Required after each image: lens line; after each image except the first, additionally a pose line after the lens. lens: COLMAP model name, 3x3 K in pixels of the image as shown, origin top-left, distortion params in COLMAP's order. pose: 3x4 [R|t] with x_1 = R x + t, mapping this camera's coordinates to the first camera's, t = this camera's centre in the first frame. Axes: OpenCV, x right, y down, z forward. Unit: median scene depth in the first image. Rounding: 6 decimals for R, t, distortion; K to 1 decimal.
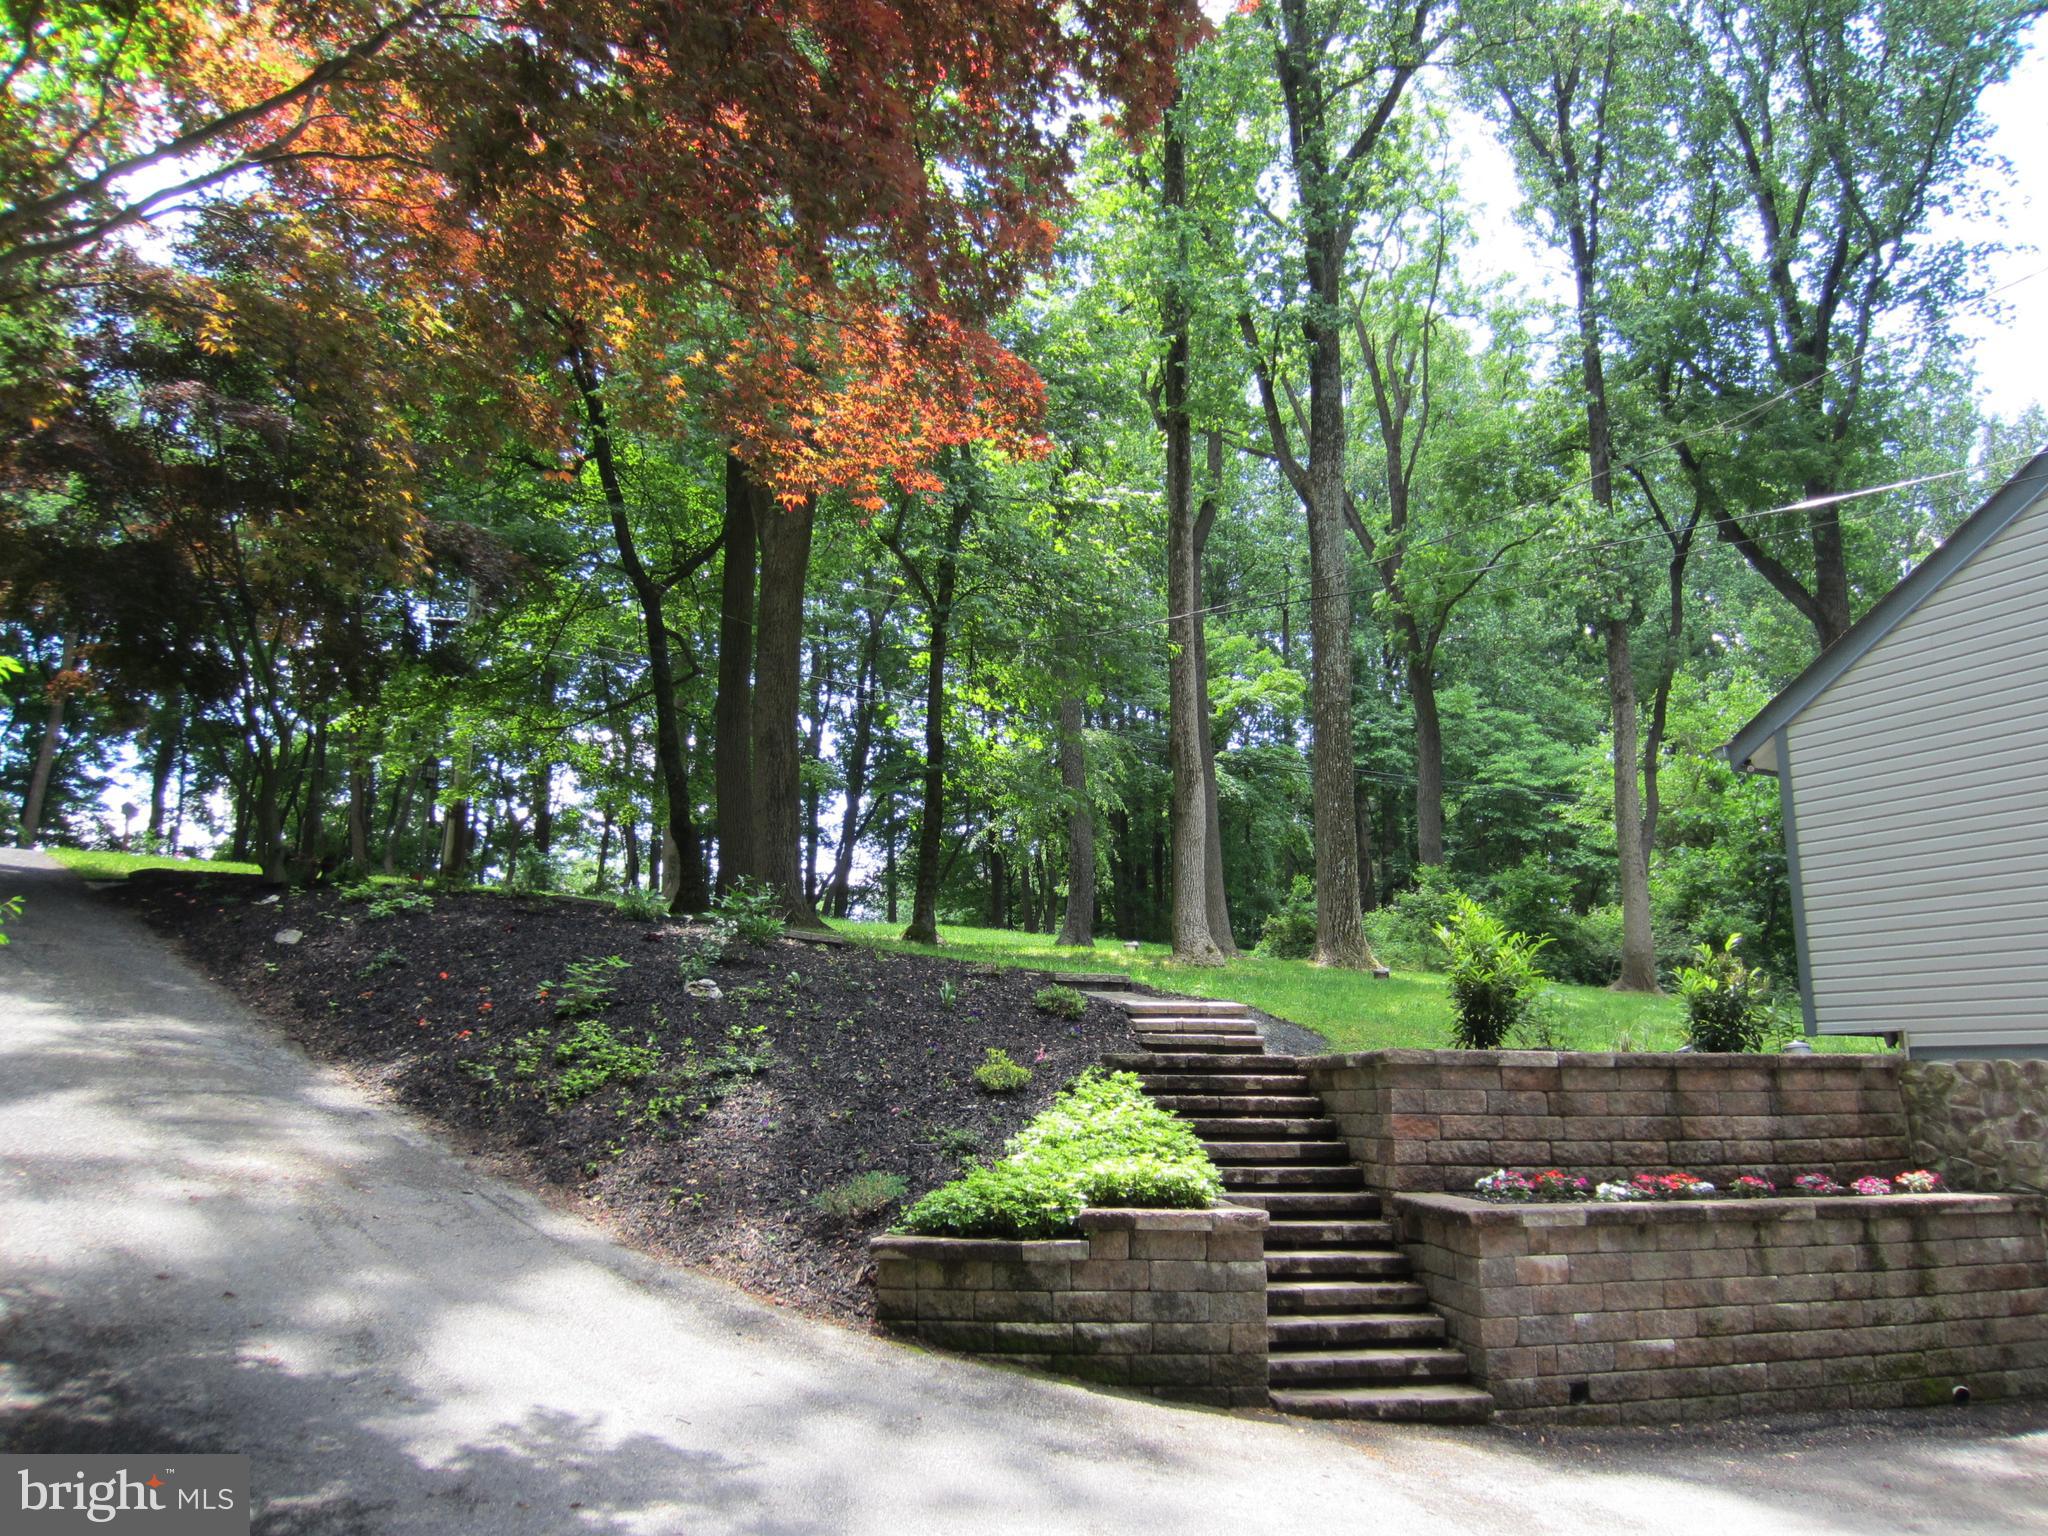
lens RADIAL K [[1465.7, 0, 1020.9], [0, 1465.7, 764.9], [0, 0, 1]] dist [-0.012136, 0.001615]
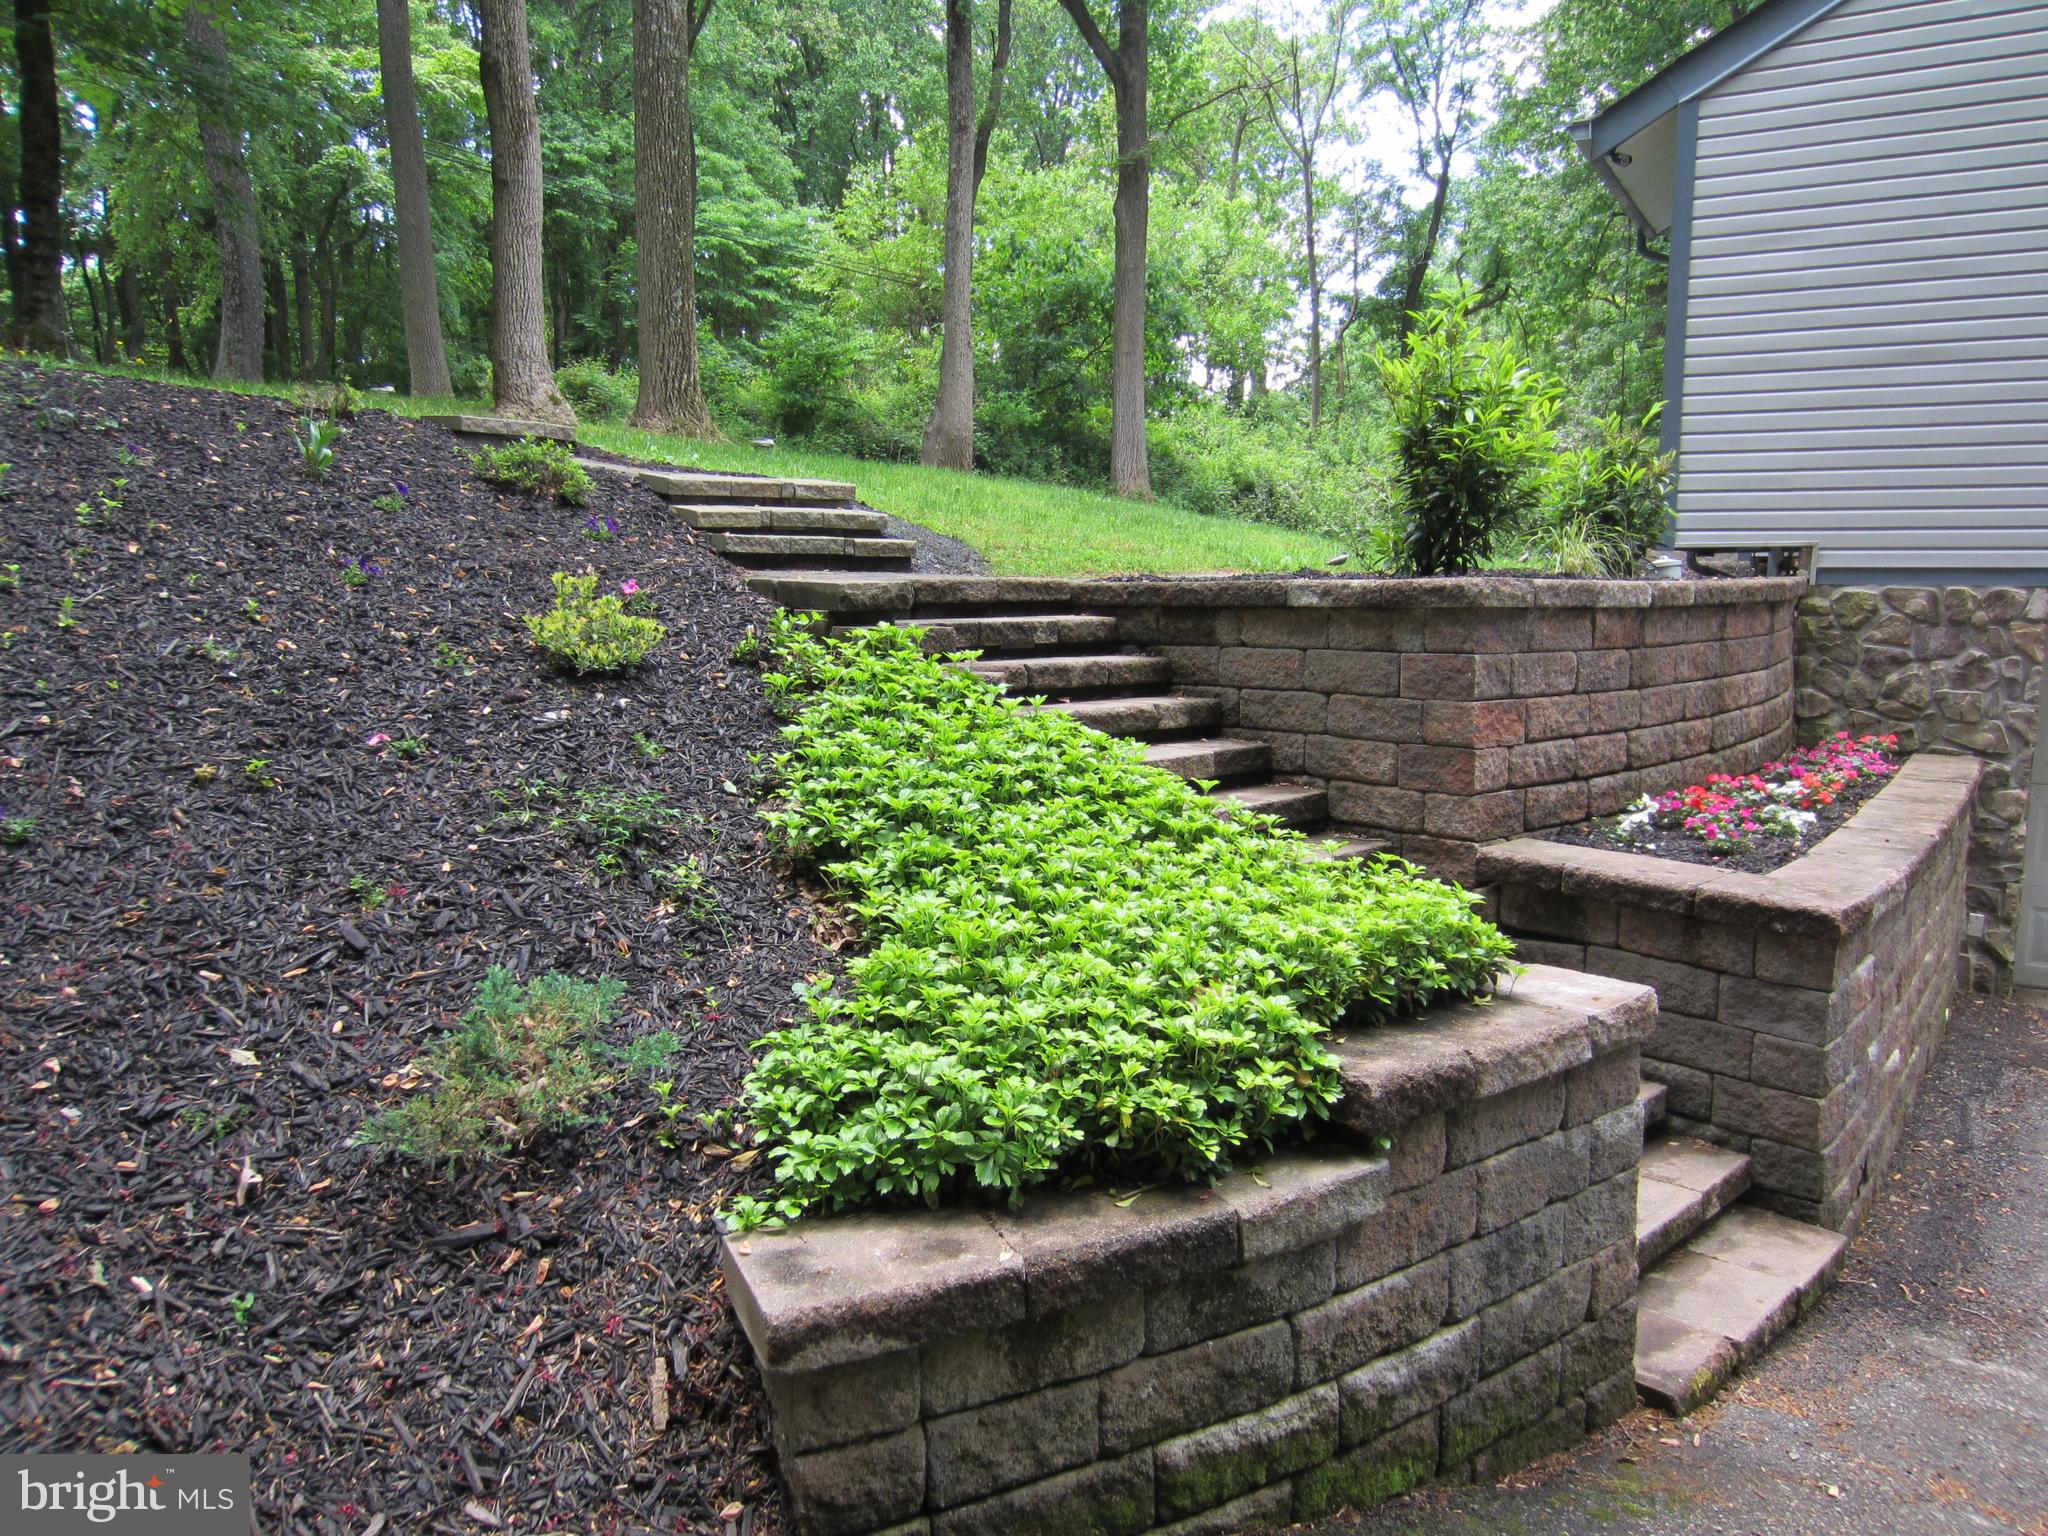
lens RADIAL K [[1465.7, 0, 1030.2], [0, 1465.7, 765.3], [0, 0, 1]] dist [-0.012136, 0.001615]
pose [[0.824411, -0.079835, 0.560332, -0.159482], [-0.116653, 0.944780, 0.306241, 0.105913], [-0.553839, -0.317833, 0.769574, 0.612071]]
